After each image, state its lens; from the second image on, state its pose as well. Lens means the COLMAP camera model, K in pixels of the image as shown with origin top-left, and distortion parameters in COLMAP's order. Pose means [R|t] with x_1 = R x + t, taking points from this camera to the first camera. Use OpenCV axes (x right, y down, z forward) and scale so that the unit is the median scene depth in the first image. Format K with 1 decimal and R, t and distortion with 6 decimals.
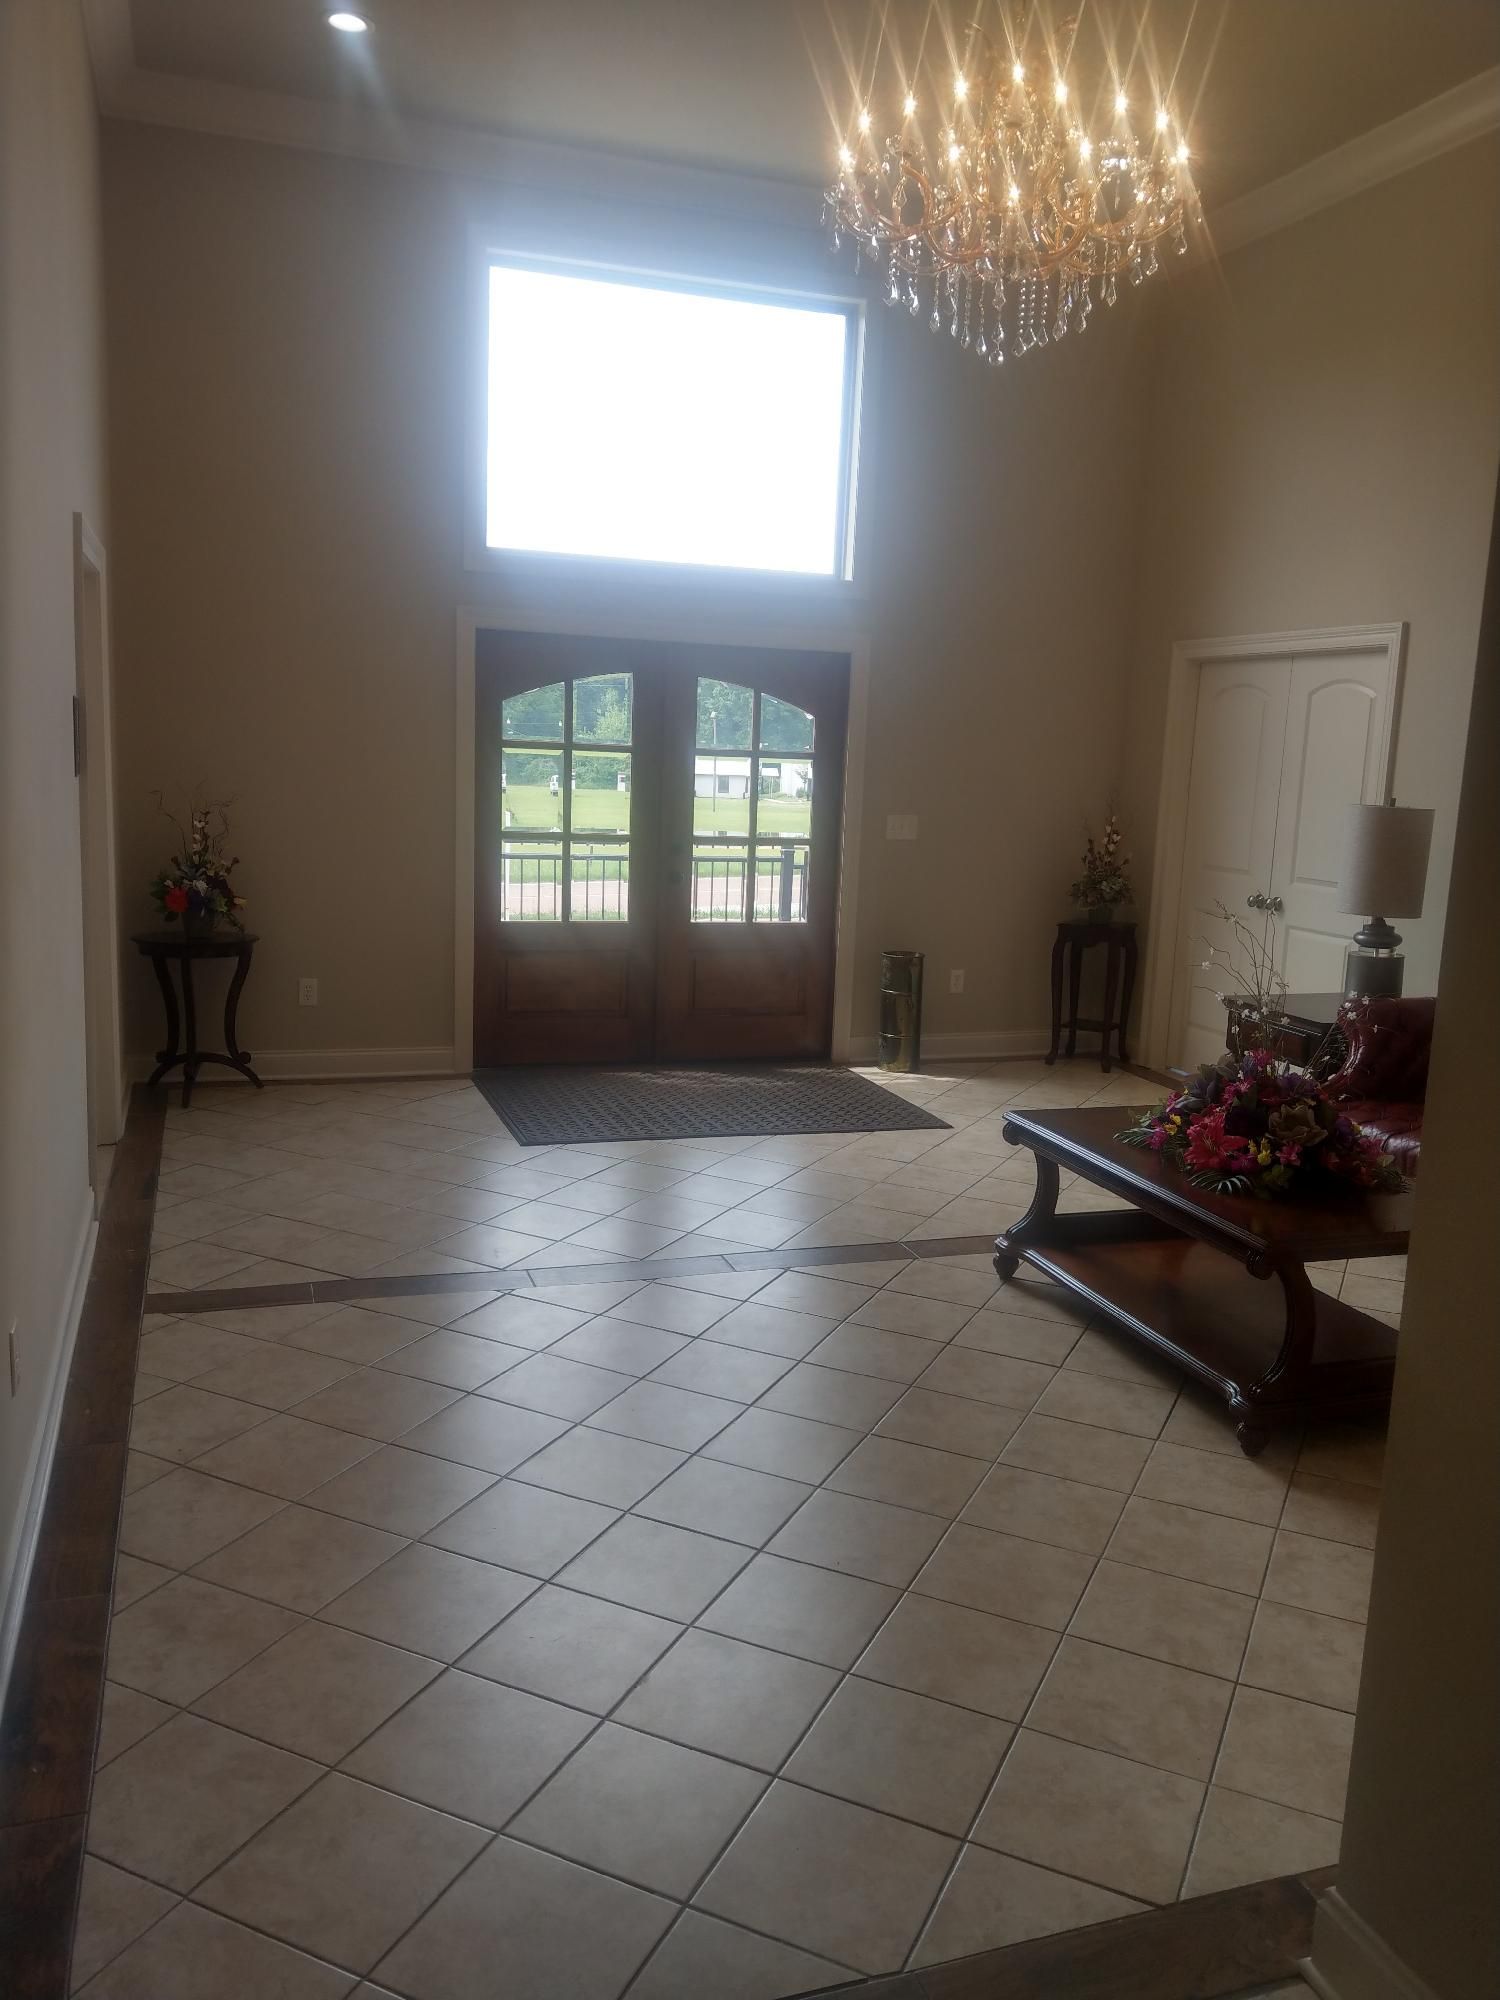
lens RADIAL K [[1530.3, 0, 749.0], [0, 1530.3, 998.2], [0, 0, 1]] dist [0.075484, -0.090798]
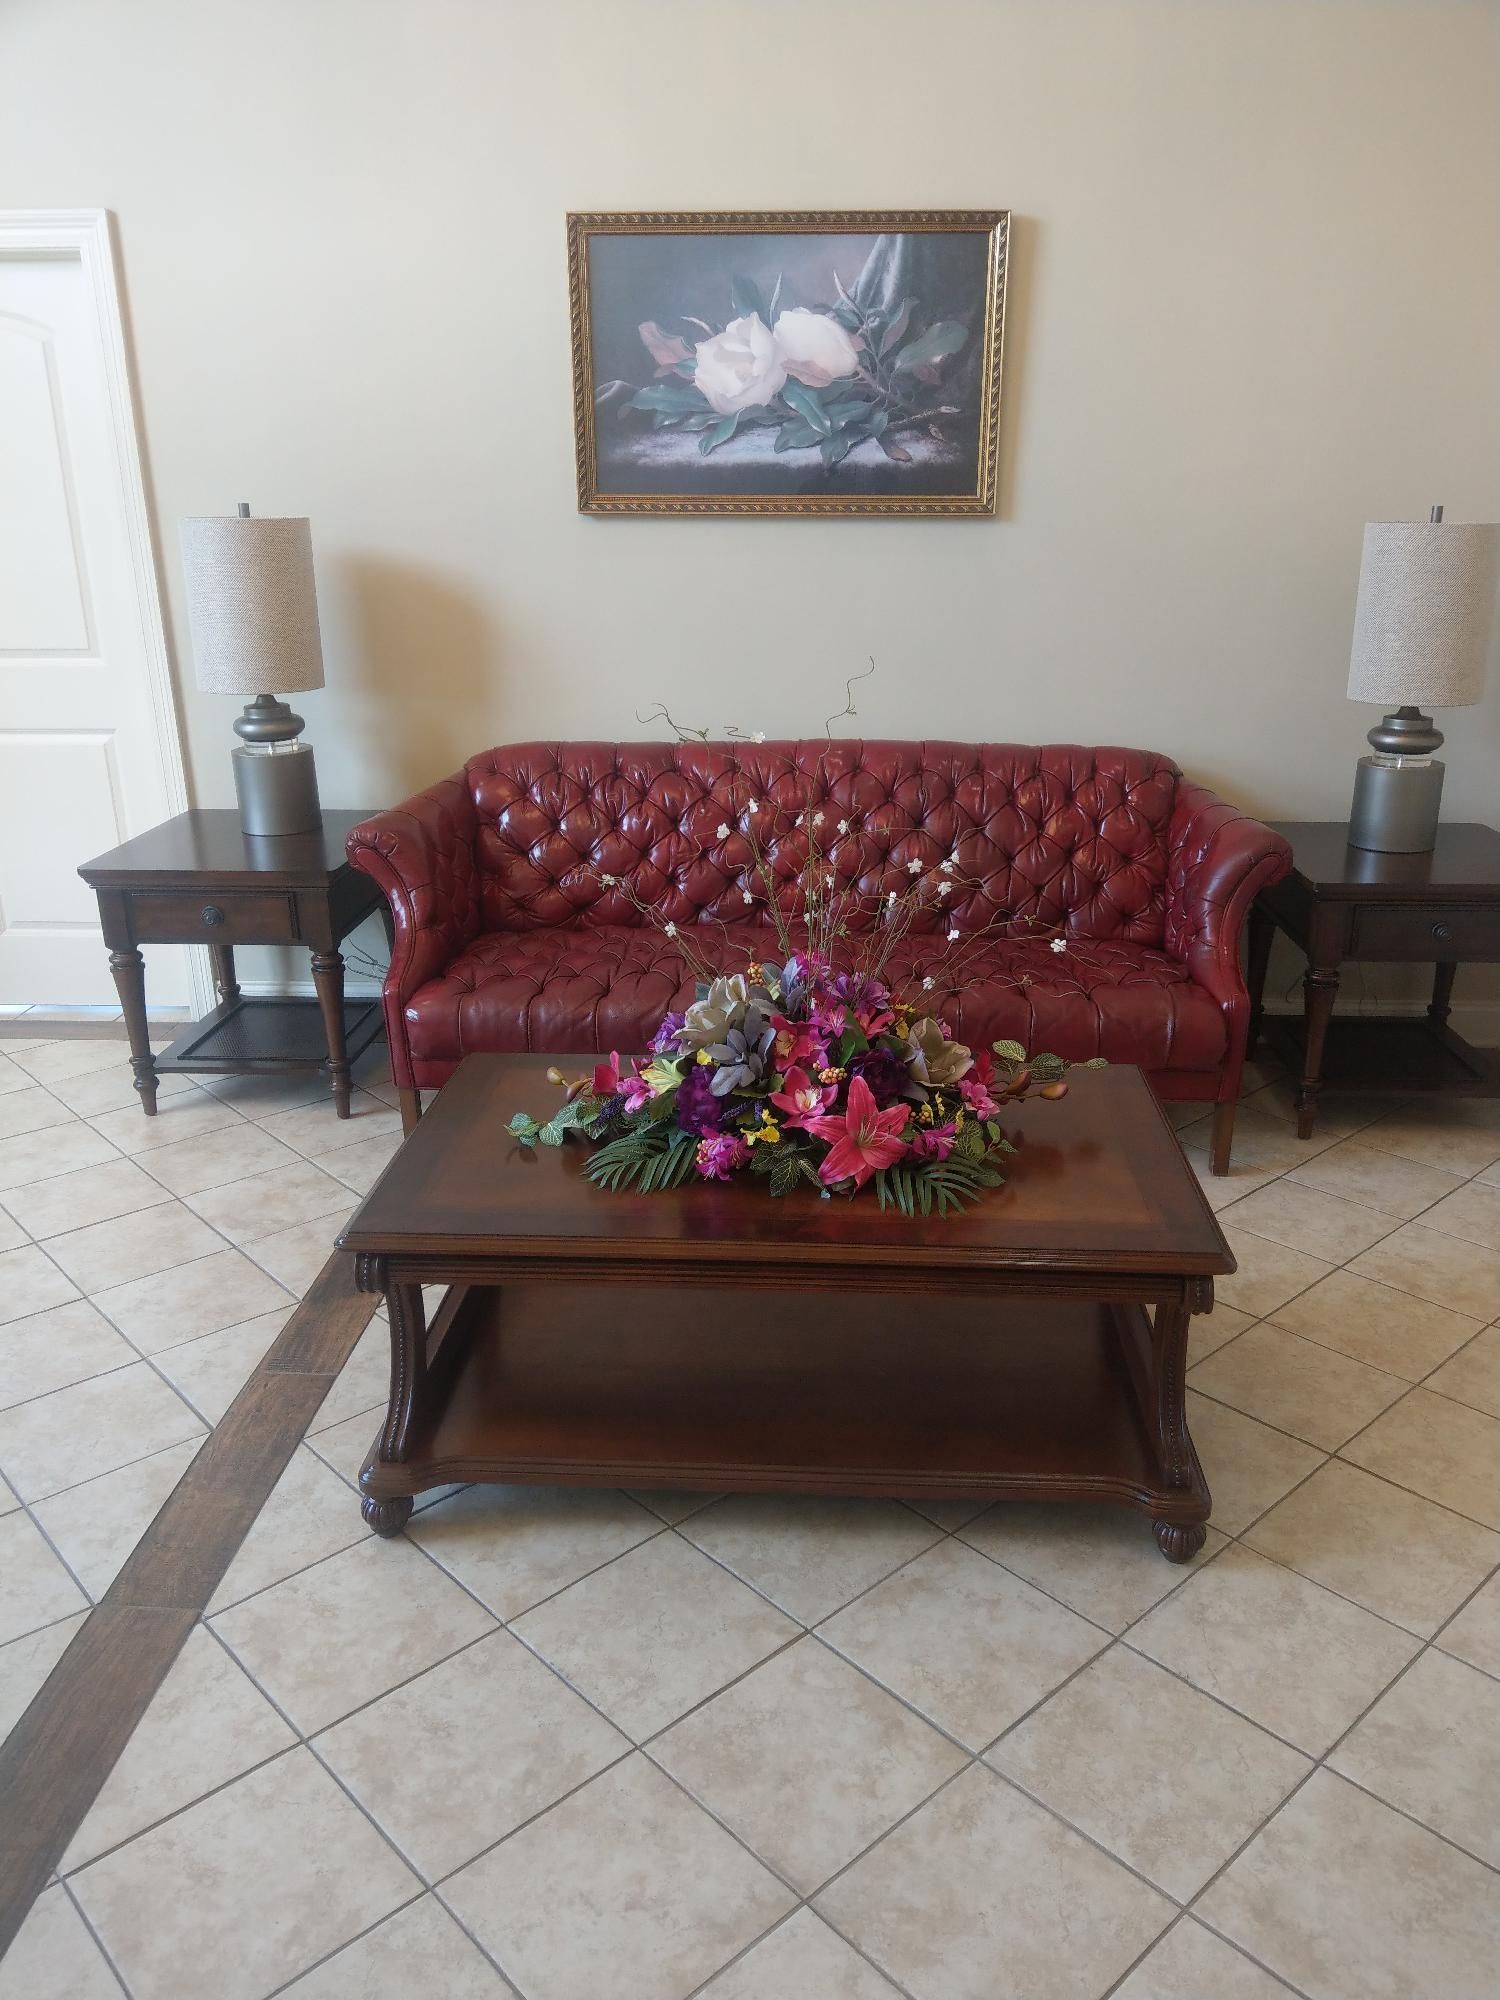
lens RADIAL K [[1530.3, 0, 752.3], [0, 1530.3, 1005.2], [0, 0, 1]] dist [0.075484, -0.090798]
pose [[0.369254, -0.305750, 0.877592, -0.128920], [0.167499, 0.950760, 0.260765, -0.062664], [-0.914109, 0.050707, 0.402285, 0.556895]]
